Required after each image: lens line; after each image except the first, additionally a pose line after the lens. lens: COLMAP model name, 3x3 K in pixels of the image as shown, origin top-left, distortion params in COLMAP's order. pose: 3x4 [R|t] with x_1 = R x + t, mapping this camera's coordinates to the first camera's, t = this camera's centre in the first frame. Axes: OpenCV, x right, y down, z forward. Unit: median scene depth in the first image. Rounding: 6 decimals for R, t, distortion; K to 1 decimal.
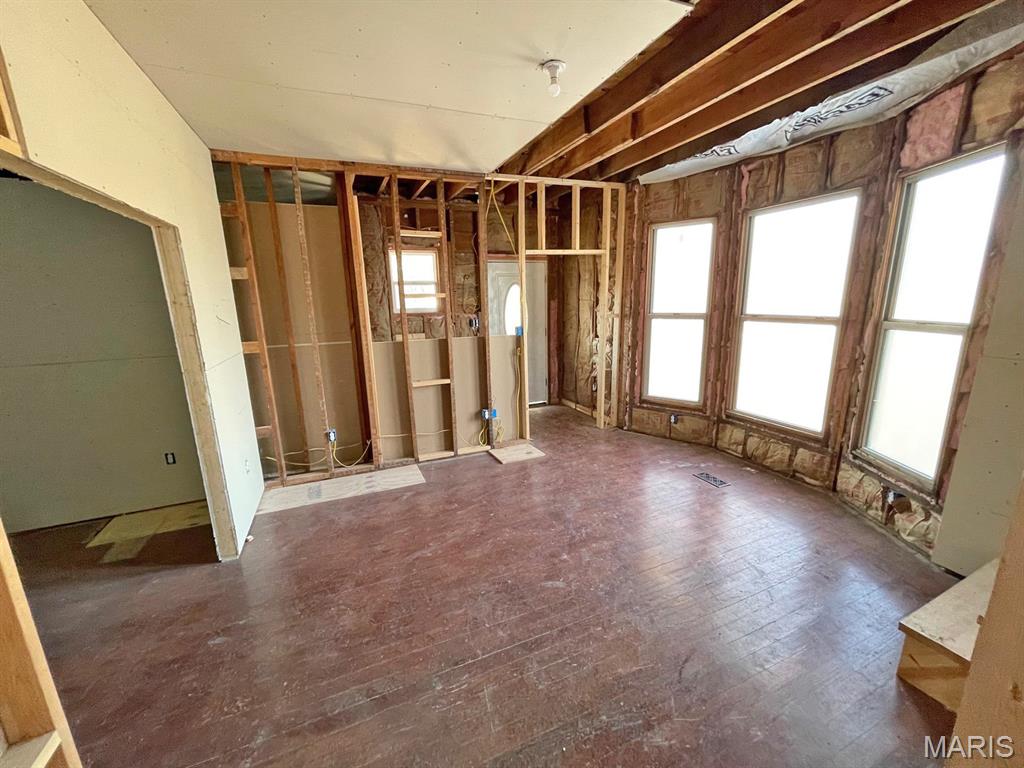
lens RADIAL K [[412.2, 0, 509.0], [0, 412.2, 388.3], [0, 0, 1]] dist [-0.000539, 0.000769]
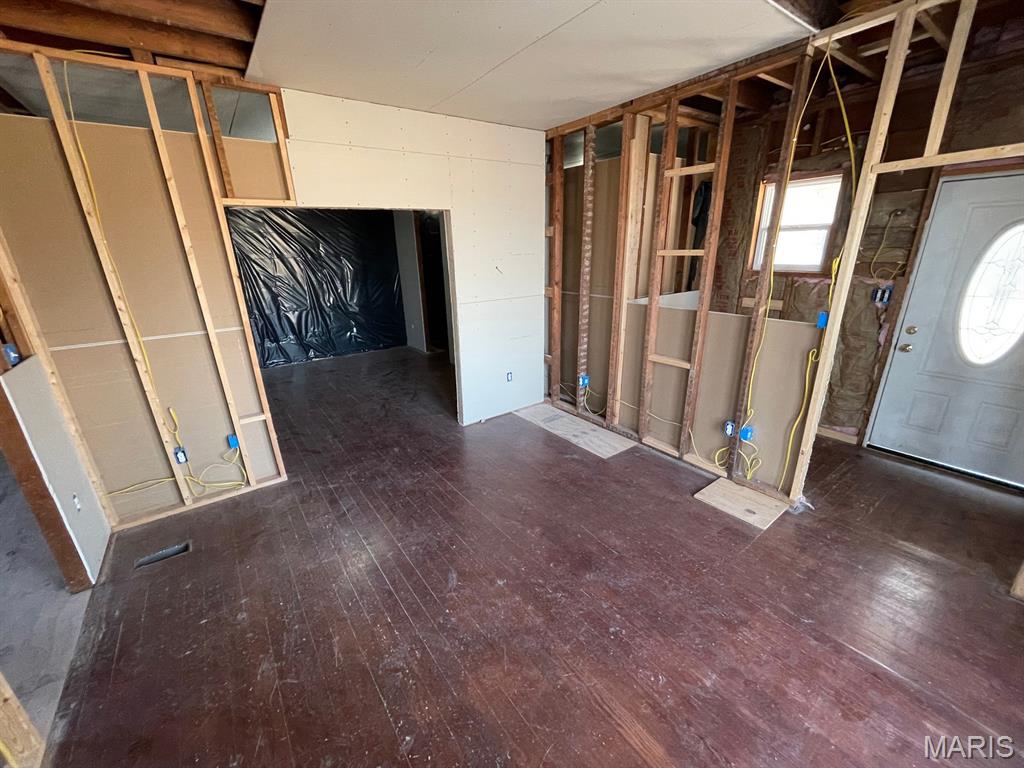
lens RADIAL K [[412.2, 0, 512.6], [0, 412.2, 387.7], [0, 0, 1]] dist [-0.000539, 0.000769]
pose [[0.234382, 0.337027, -0.911854, 0.489046], [-0.192728, 0.935473, 0.296218, -0.143555], [0.952849, 0.106312, 0.284212, 0.456264]]
